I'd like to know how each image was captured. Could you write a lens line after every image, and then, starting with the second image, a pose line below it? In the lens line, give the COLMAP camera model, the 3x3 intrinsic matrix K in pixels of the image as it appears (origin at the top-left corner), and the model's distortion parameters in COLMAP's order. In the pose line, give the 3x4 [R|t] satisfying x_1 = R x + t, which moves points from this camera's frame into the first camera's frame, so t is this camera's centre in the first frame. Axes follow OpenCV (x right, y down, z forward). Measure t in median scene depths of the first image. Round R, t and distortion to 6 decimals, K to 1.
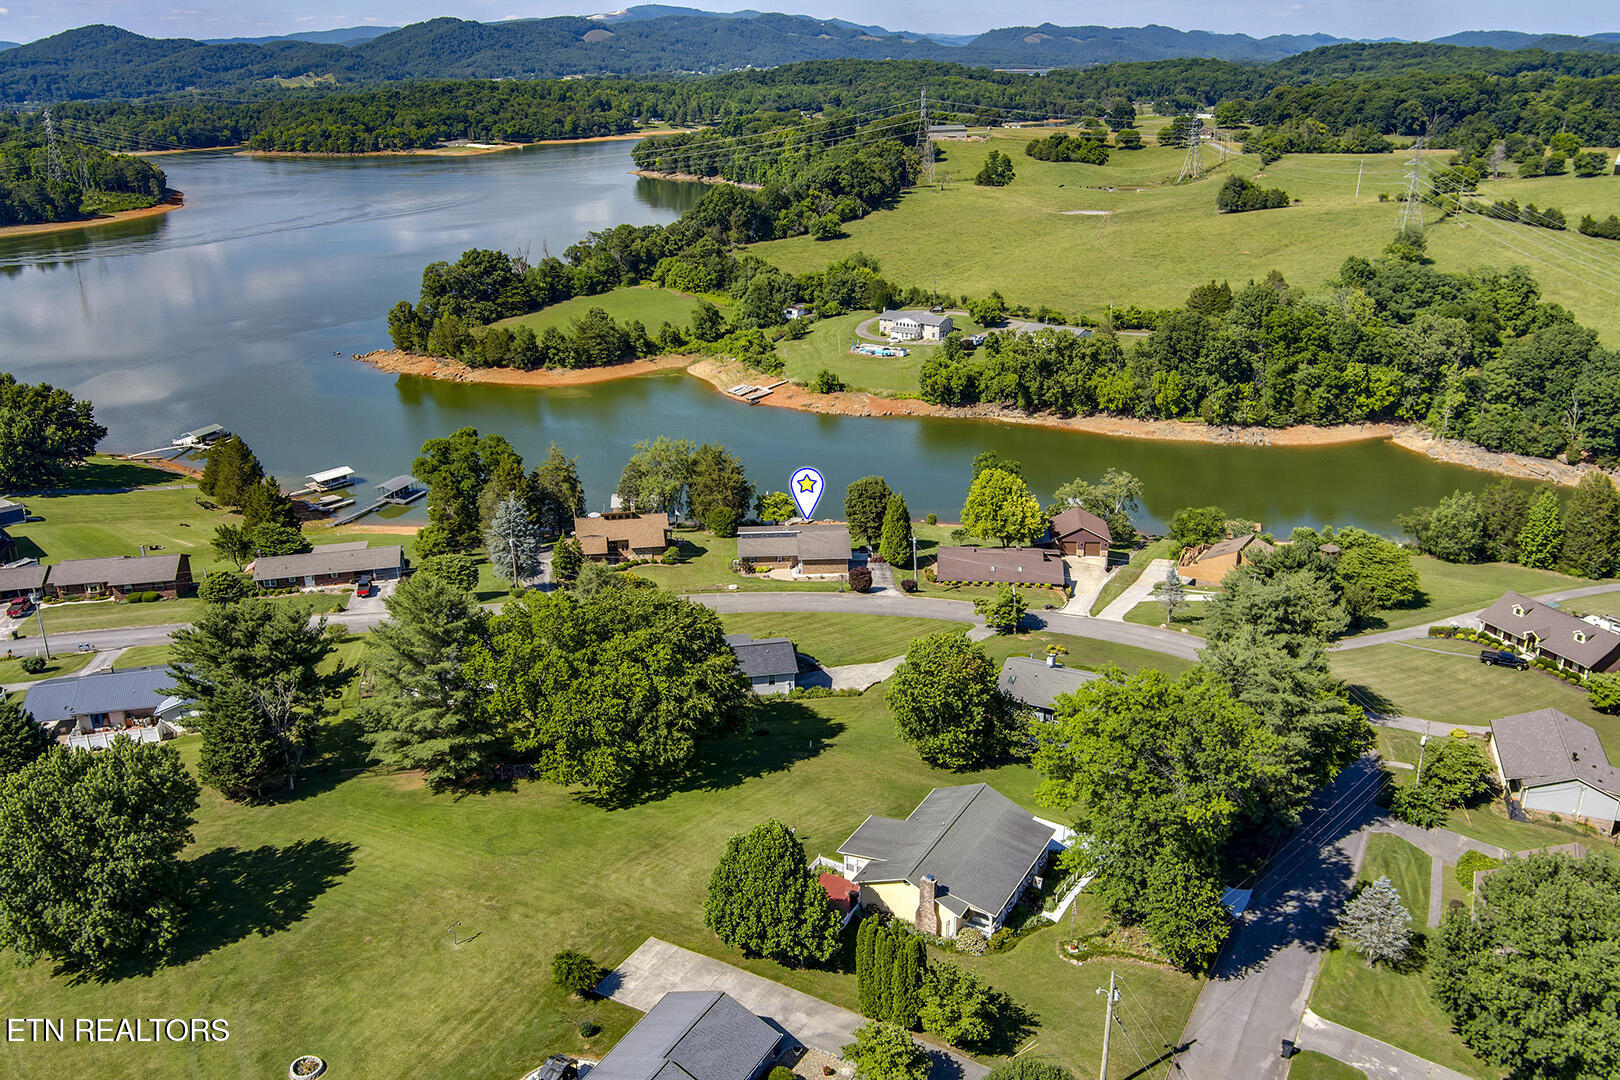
lens RADIAL K [[1358.3, 0, 807.4], [0, 1358.3, 552.6], [0, 0, 1]] dist [-0.081604, 0.038035]
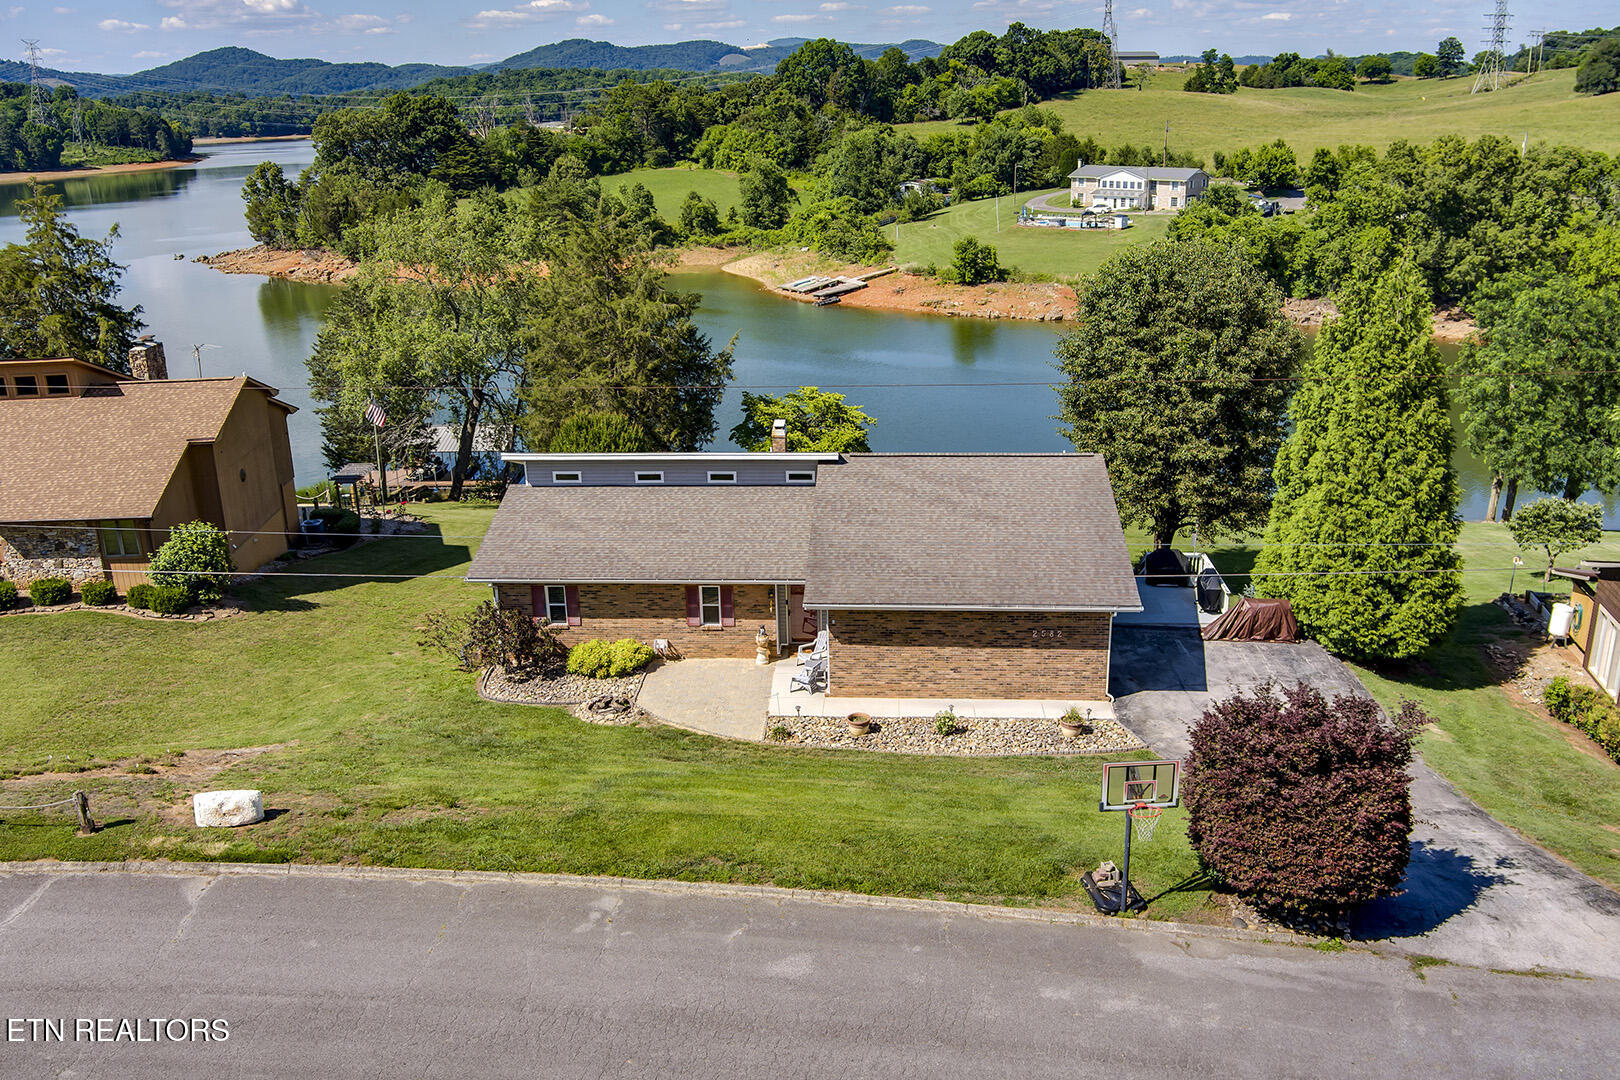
lens RADIAL K [[1358.3, 0, 807.4], [0, 1358.3, 552.6], [0, 0, 1]] dist [-0.081604, 0.038035]
pose [[0.994768, 0.029558, -0.097795, 0.004742], [-0.033275, 0.998776, -0.036591, 0.002301], [0.096594, 0.039653, 0.994534, 0.439872]]
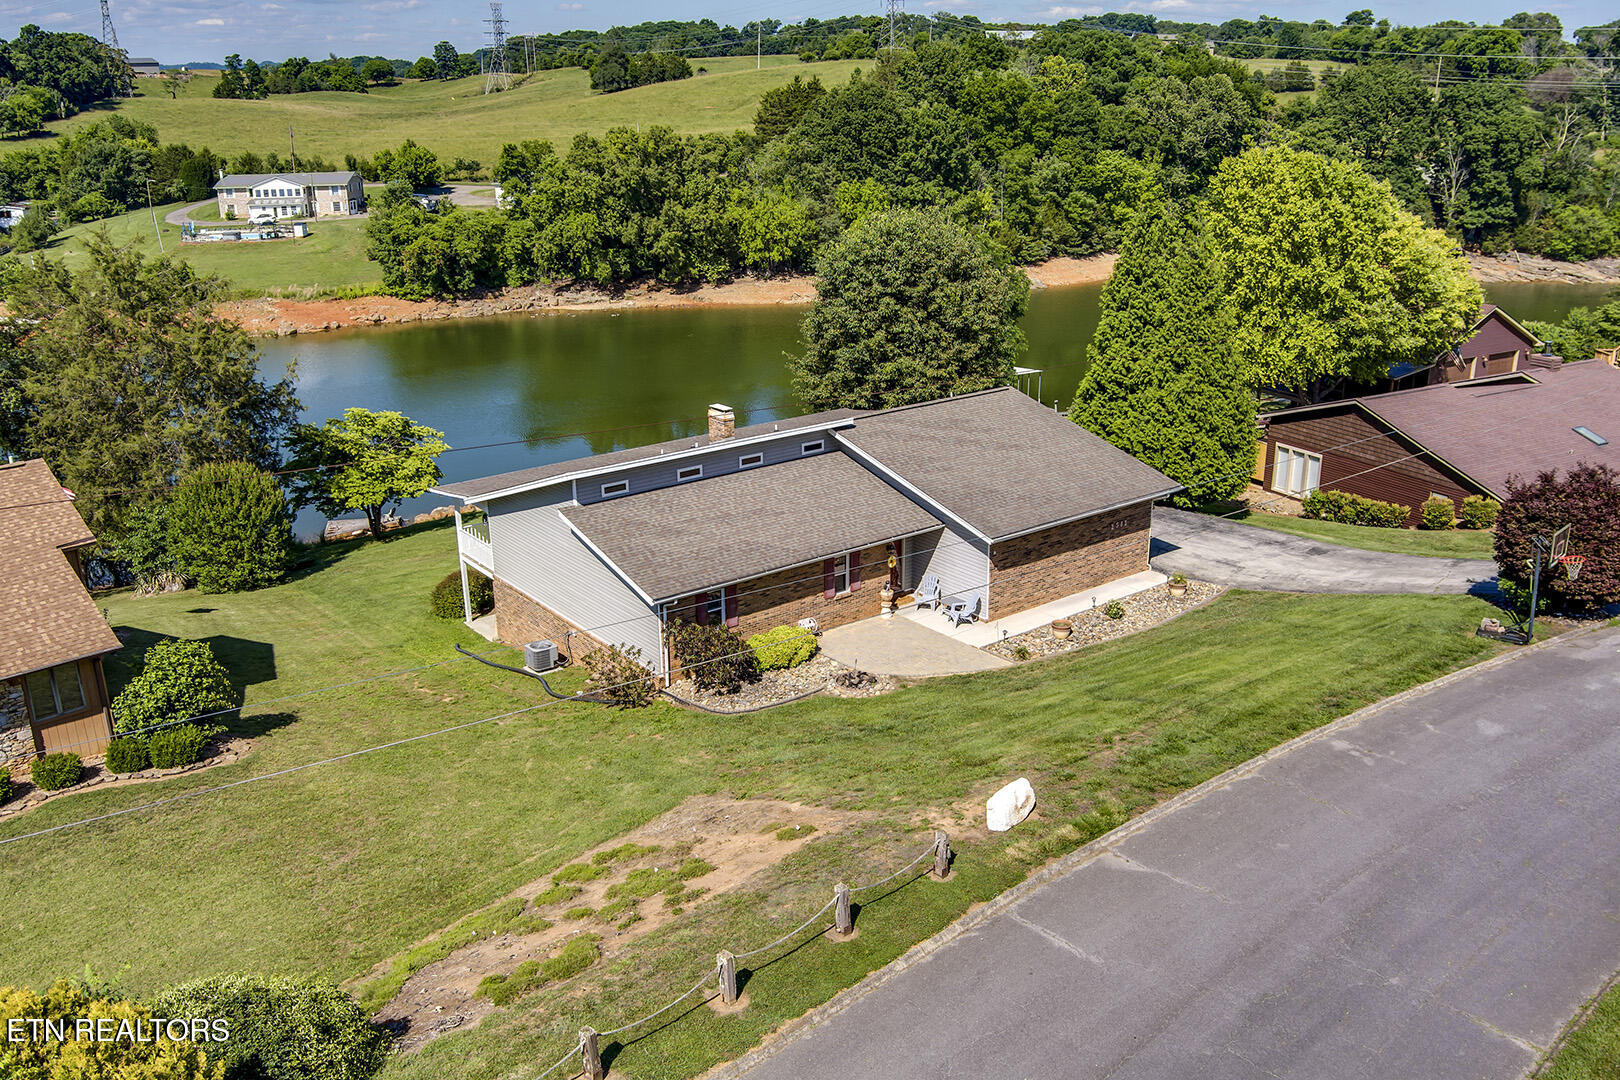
lens RADIAL K [[1358.3, 0, 807.4], [0, 1358.3, 552.6], [0, 0, 1]] dist [-0.081604, 0.038035]
pose [[0.815638, -0.185705, 0.547949, -0.065297], [0.207938, 0.977897, 0.021898, -0.001374], [-0.539904, 0.096079, 0.836225, 0.452613]]
